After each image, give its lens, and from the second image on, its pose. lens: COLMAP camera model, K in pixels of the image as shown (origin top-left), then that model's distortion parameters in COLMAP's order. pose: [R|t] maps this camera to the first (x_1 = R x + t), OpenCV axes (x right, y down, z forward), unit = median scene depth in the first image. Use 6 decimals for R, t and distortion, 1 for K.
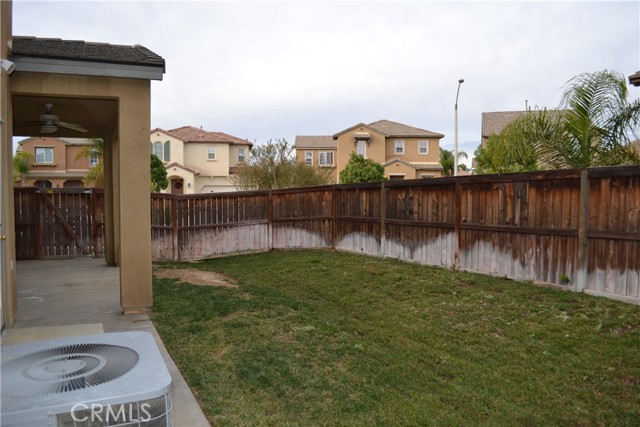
lens RADIAL K [[512.5, 0, 319.4], [0, 512.5, 214.6], [0, 0, 1]] dist [-0.073431, -0.001518]
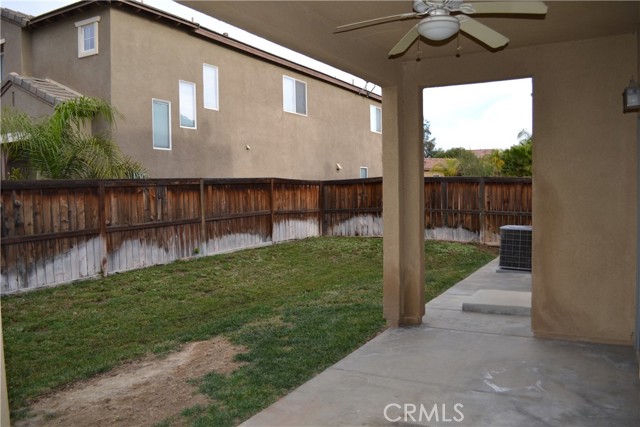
lens RADIAL K [[512.5, 0, 320.3], [0, 512.5, 214.8], [0, 0, 1]] dist [-0.073431, -0.001518]
pose [[-0.585034, -0.020249, 0.810756, -0.649538], [0.058545, 0.996026, 0.067122, -0.041039], [-0.808893, 0.086734, -0.581523, 1.058119]]
